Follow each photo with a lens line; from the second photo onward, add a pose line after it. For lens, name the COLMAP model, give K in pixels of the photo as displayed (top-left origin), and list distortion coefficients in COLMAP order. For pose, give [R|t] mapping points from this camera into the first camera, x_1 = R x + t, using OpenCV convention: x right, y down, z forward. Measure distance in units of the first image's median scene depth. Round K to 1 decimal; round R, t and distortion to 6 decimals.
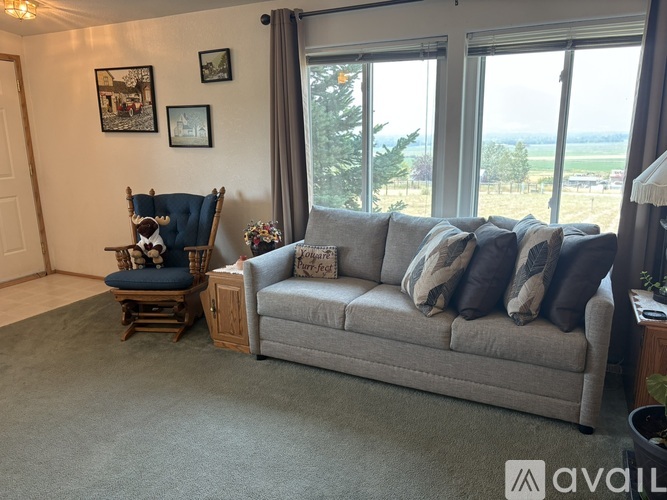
lens RADIAL K [[505.3, 0, 333.5], [0, 505.3, 250.0], [0, 0, 1]] dist [0.108691, -0.116030]
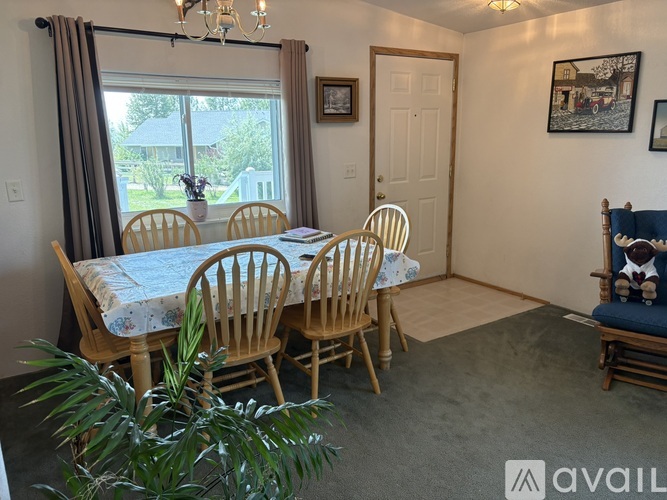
lens RADIAL K [[504.7, 0, 333.5], [0, 504.7, 250.0], [0, 0, 1]] dist [-0.004058, -0.004341]
pose [[0.865678, 0.115606, -0.487070, -0.338936], [-0.111147, 0.993071, 0.038161, -0.021022], [0.488107, 0.021101, 0.872529, 0.071650]]
